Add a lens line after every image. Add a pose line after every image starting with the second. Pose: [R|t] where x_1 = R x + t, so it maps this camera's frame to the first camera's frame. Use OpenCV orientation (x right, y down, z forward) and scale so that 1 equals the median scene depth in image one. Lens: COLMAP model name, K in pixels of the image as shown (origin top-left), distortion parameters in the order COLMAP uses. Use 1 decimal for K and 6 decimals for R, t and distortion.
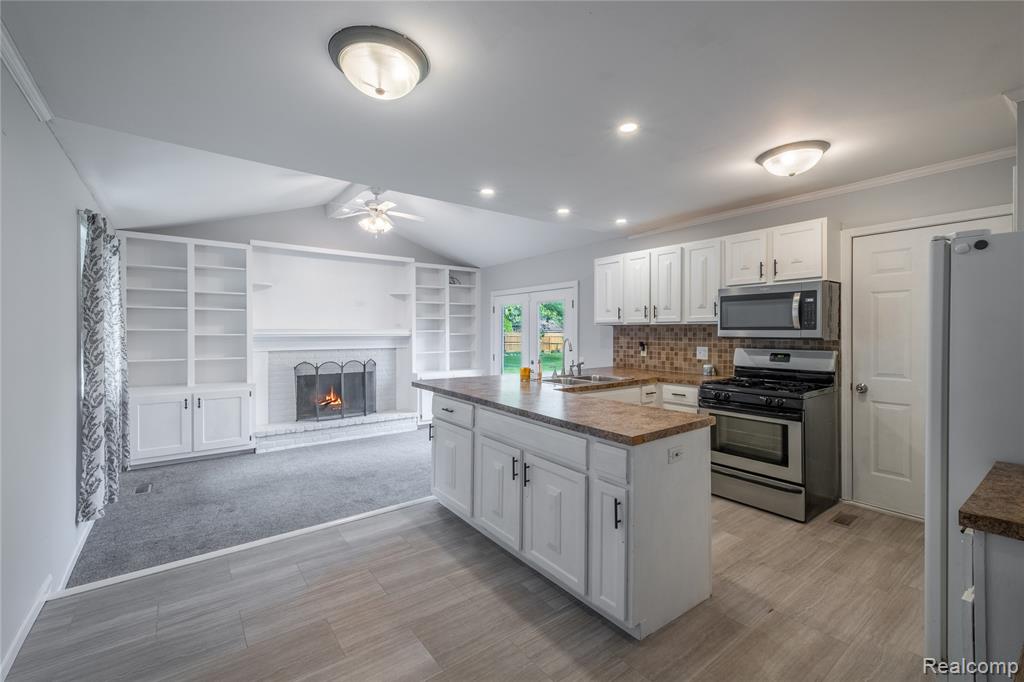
lens RADIAL K [[445.2, 0, 516.4], [0, 445.2, 337.6], [0, 0, 1]] dist [0.008649, -0.001003]
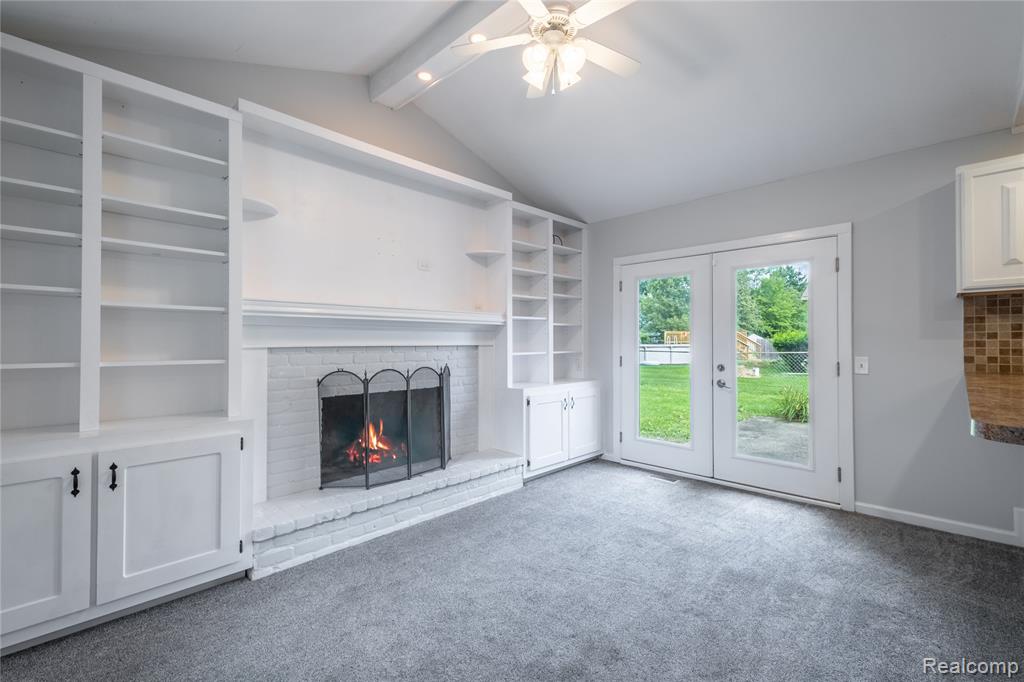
lens RADIAL K [[445.2, 0, 509.0], [0, 445.2, 338.6], [0, 0, 1]] dist [0.008649, -0.001003]
pose [[0.988502, 0.001556, 0.151199, -0.367914], [0.001808, 0.999754, -0.022103, 0.031367], [-0.151196, 0.022122, 0.988256, 0.481465]]
